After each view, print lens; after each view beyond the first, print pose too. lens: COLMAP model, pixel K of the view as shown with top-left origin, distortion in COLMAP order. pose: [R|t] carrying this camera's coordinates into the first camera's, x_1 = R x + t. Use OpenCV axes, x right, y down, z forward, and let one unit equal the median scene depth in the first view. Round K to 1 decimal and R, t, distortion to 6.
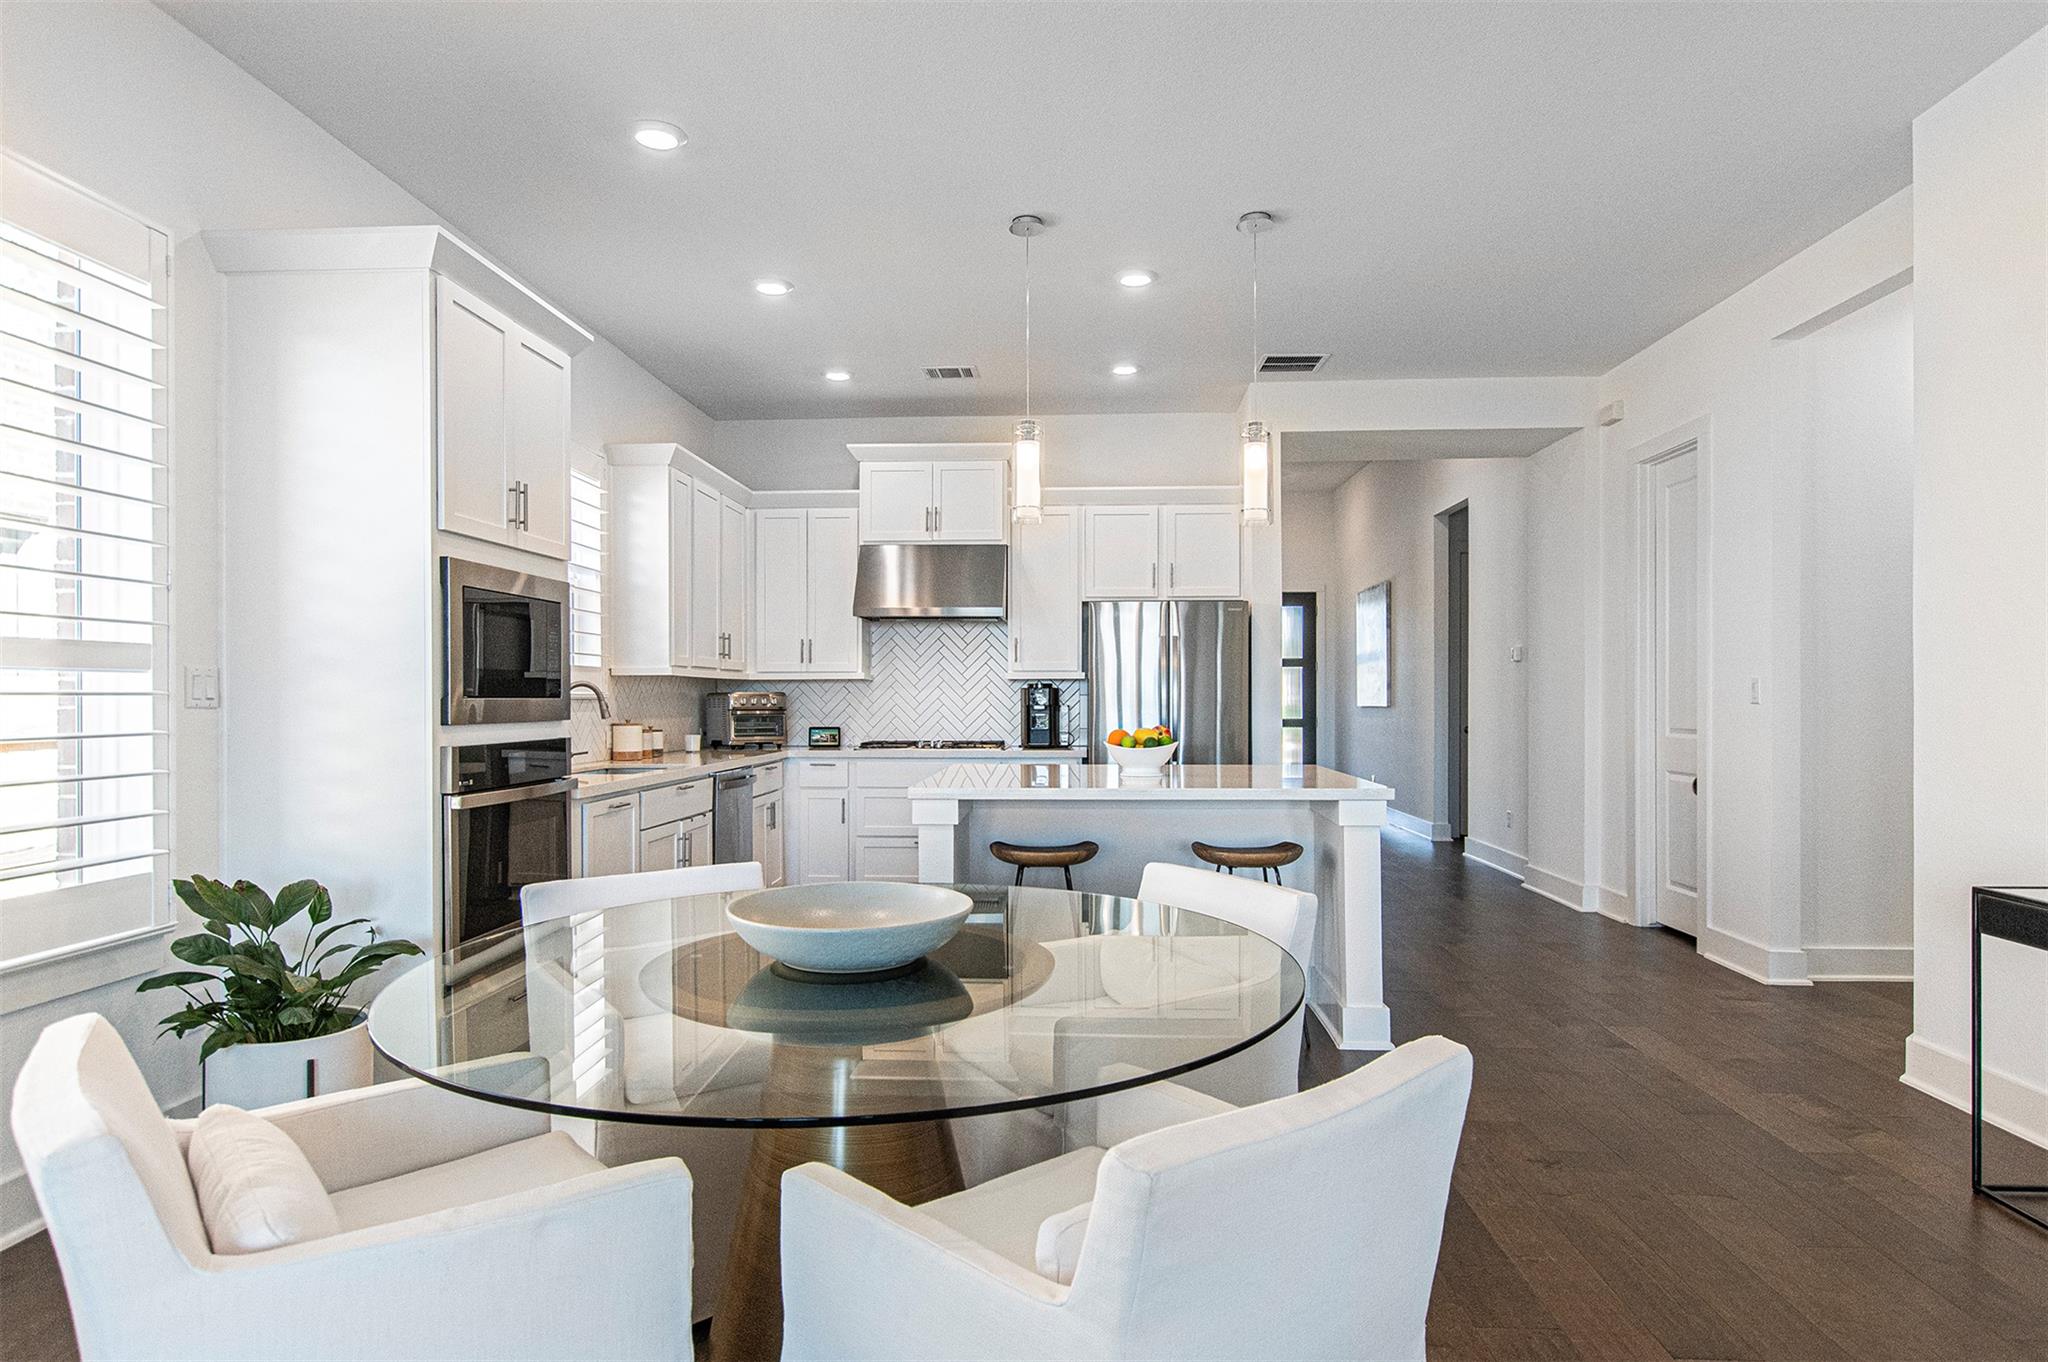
lens RADIAL K [[1146.2, 0, 1022.0], [0, 1146.2, 707.5], [0, 0, 1]] dist [-0.004304, -0.001495]
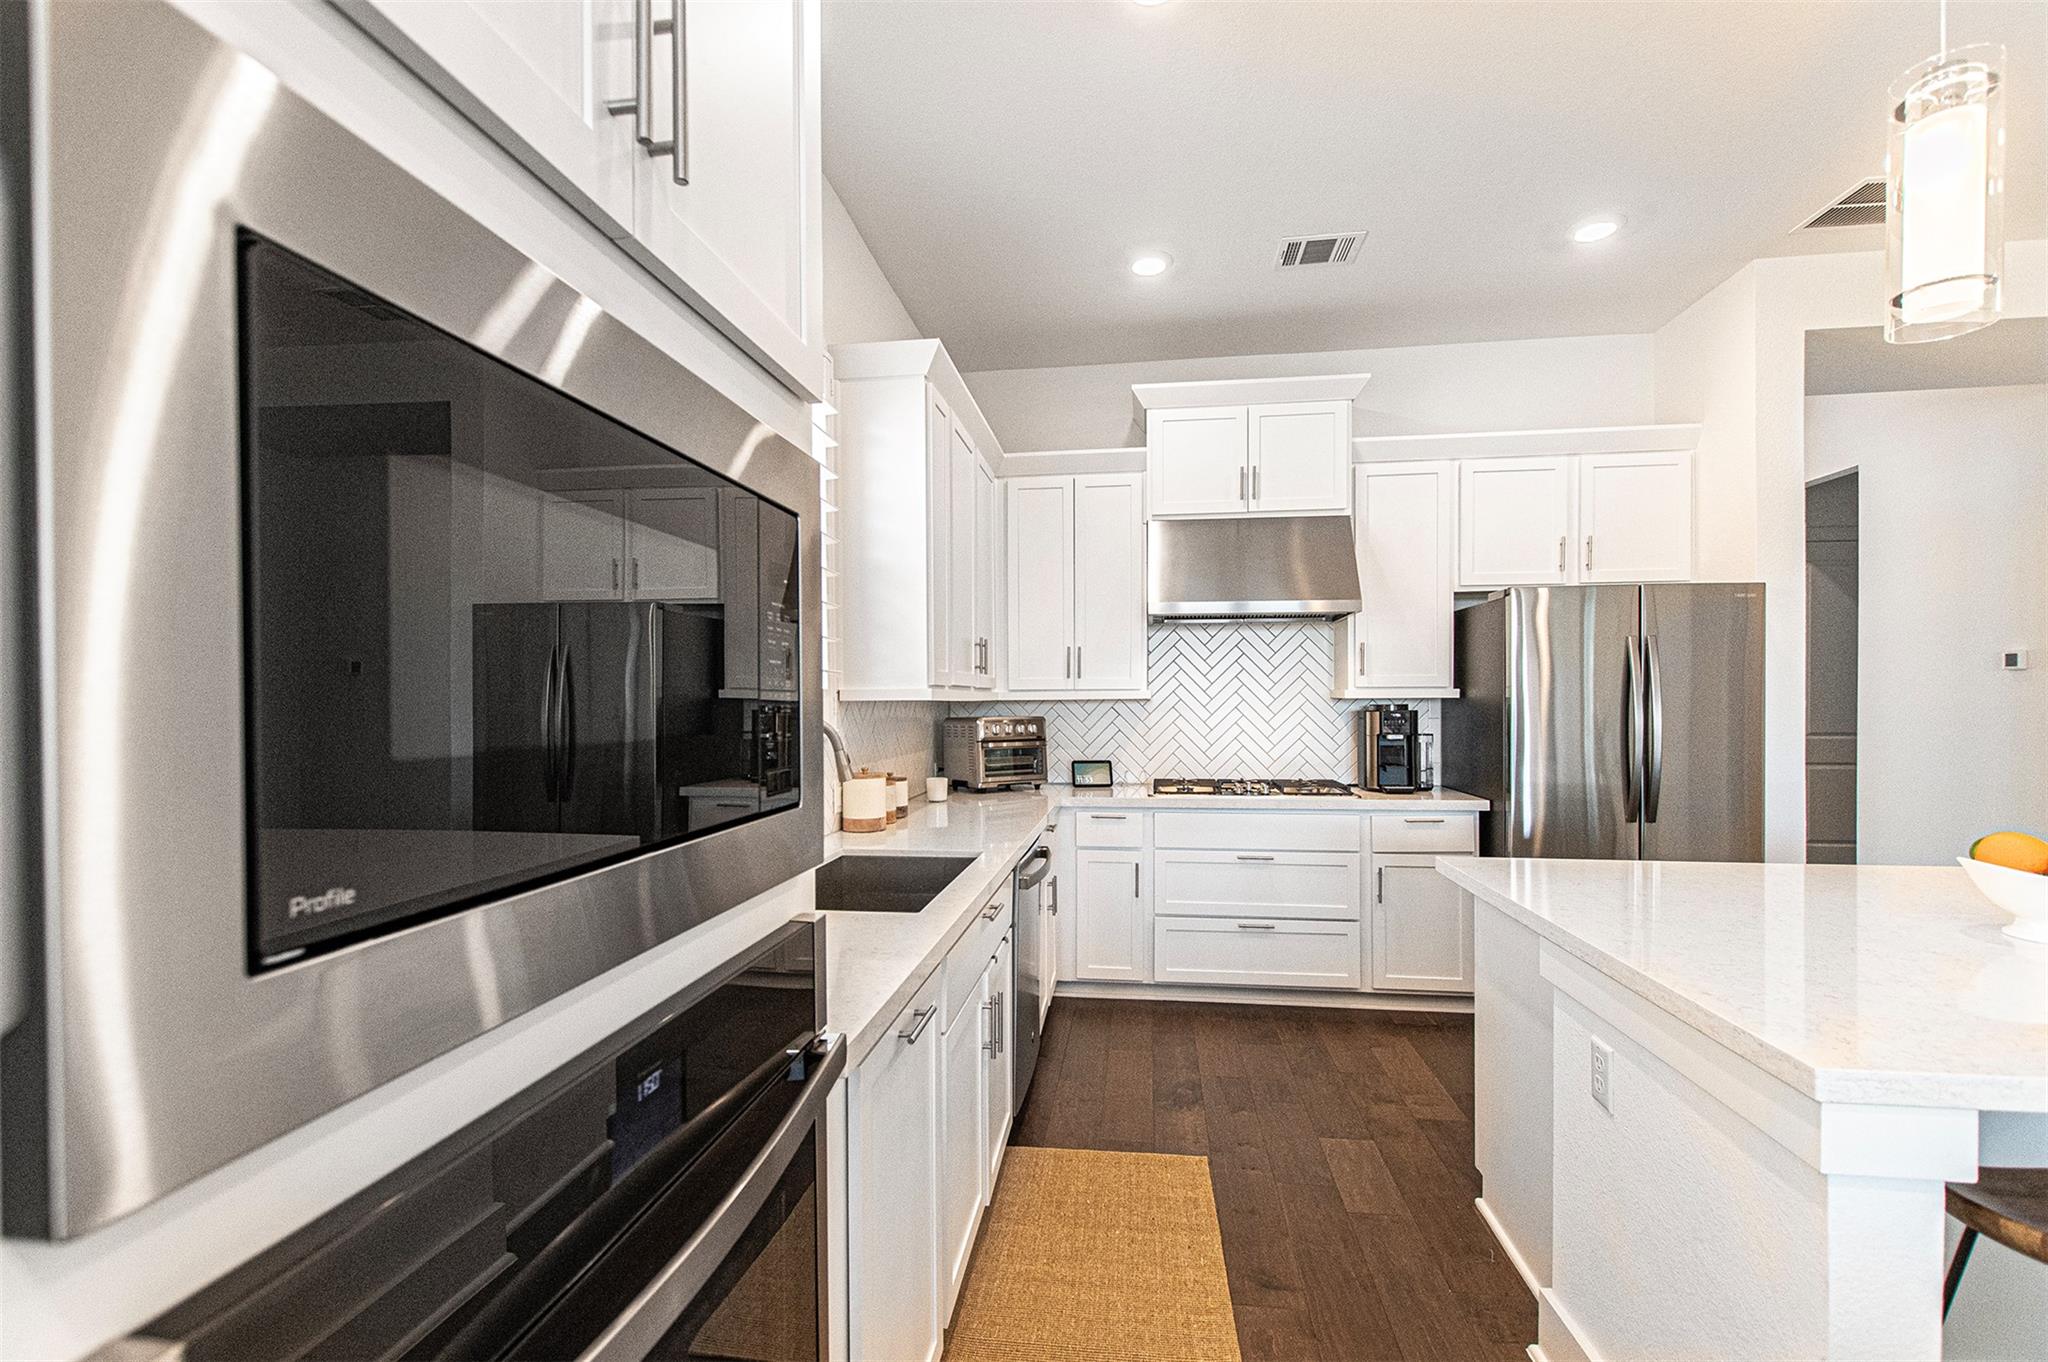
lens RADIAL K [[891.6, 0, 1029.9], [0, 891.6, 708.3], [0, 0, 1]] dist [0.009697, 0.000526]
pose [[0.997038, -0.002223, -0.076873, -0.184329], [0.002347, 0.999996, 0.001528, -0.021254], [0.076869, -0.001704, 0.997040, 0.436327]]
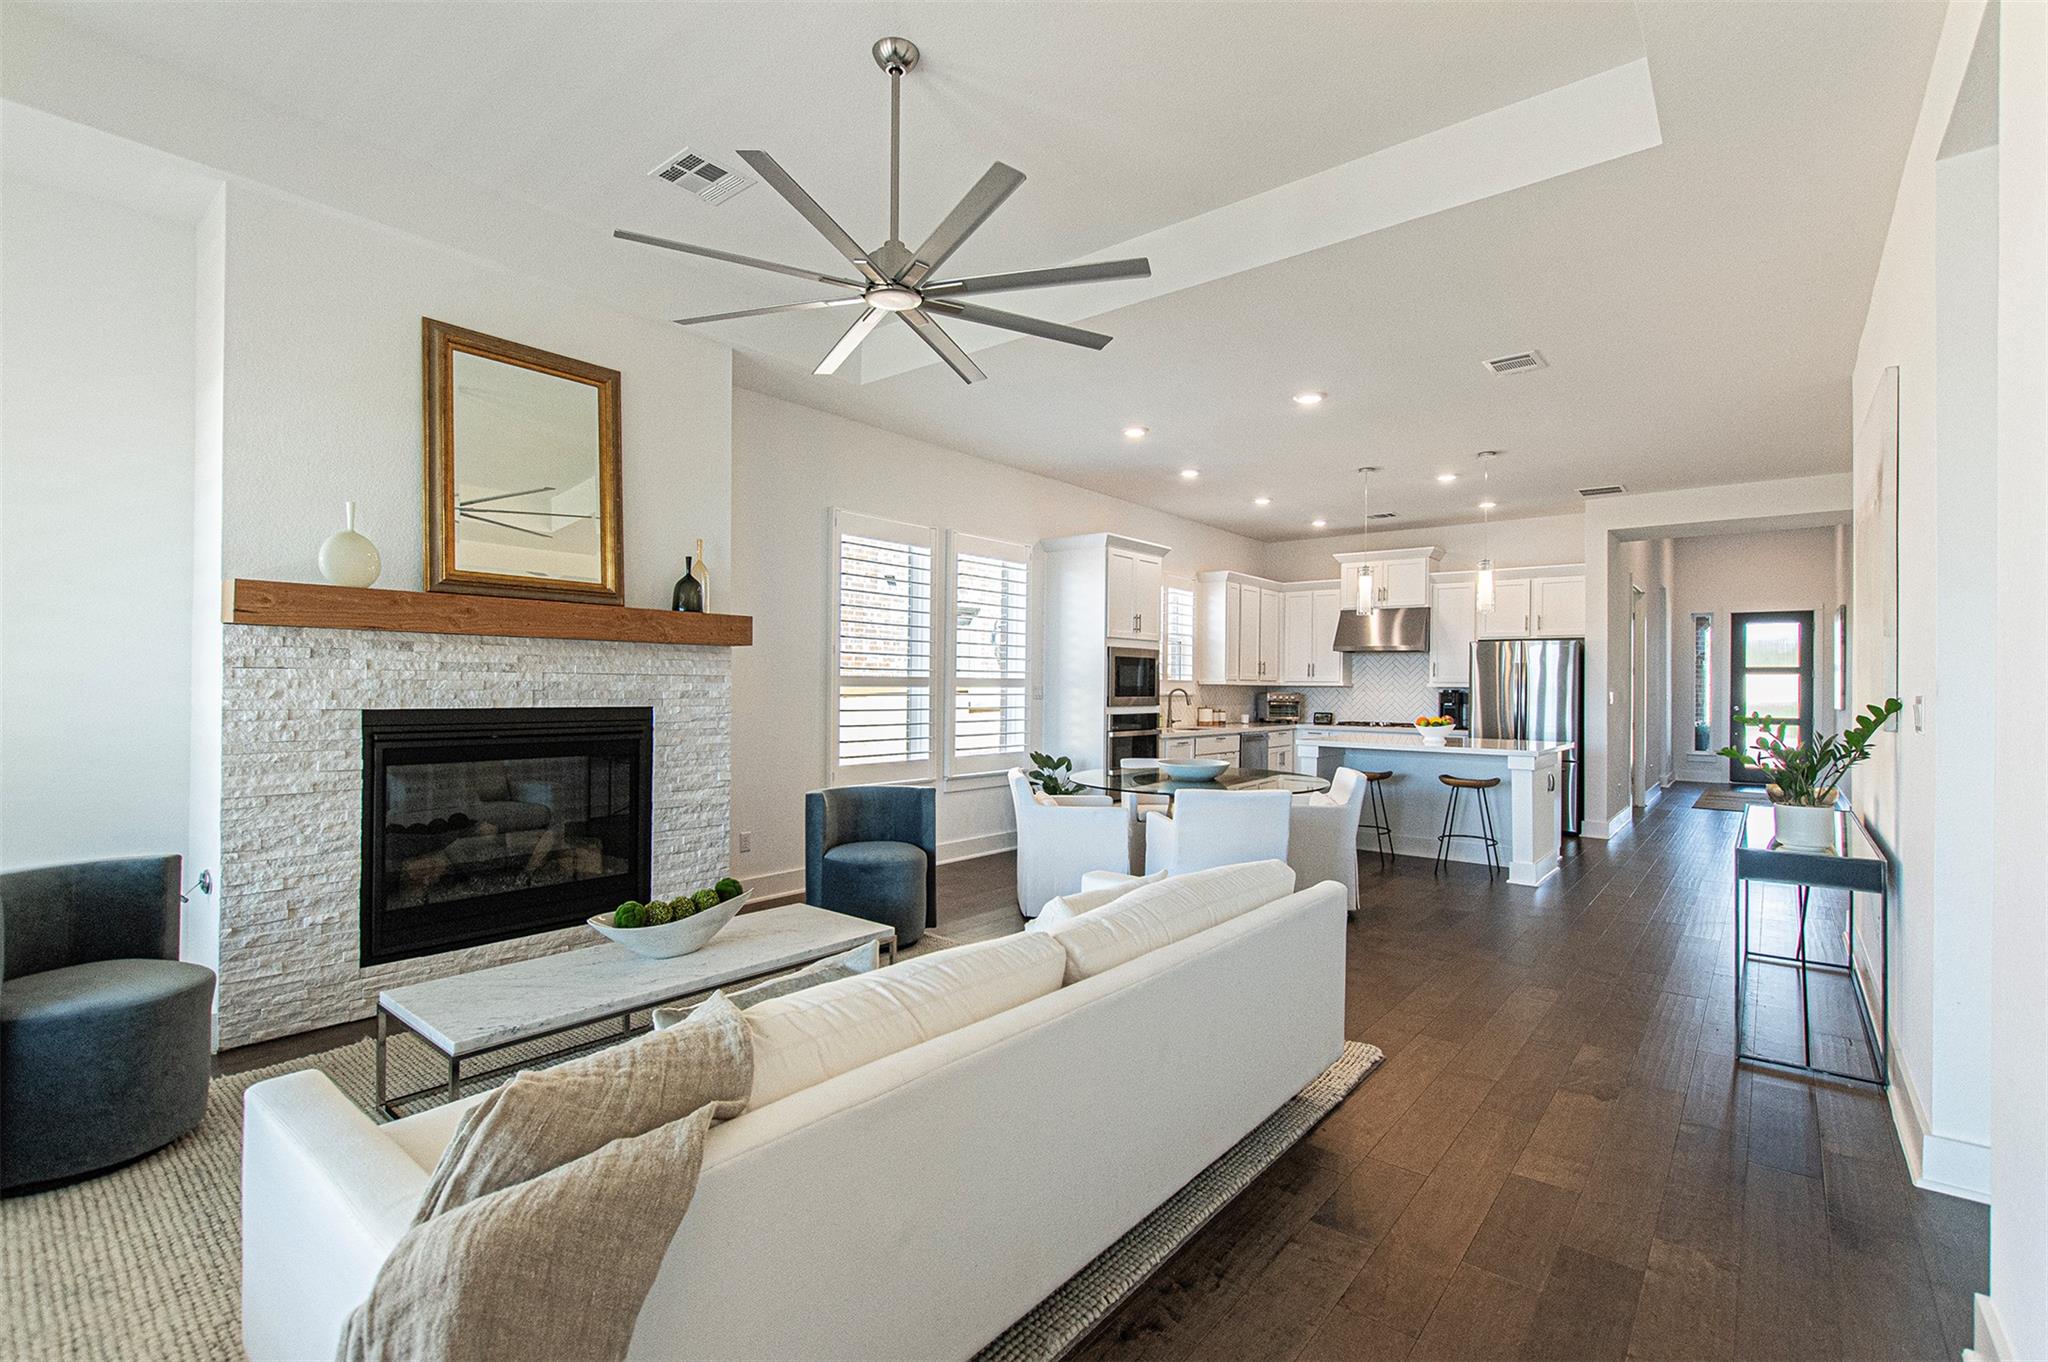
lens RADIAL K [[910.6, 0, 1033.3], [0, 910.6, 691.7], [0, 0, 1]] dist [0.002348, 0.000206]
pose [[0.811542, 0.013312, -0.584142, 0.315064], [-0.016822, 0.999858, -0.000584, -0.007862], [0.584052, 0.010300, 0.811651, -0.445560]]
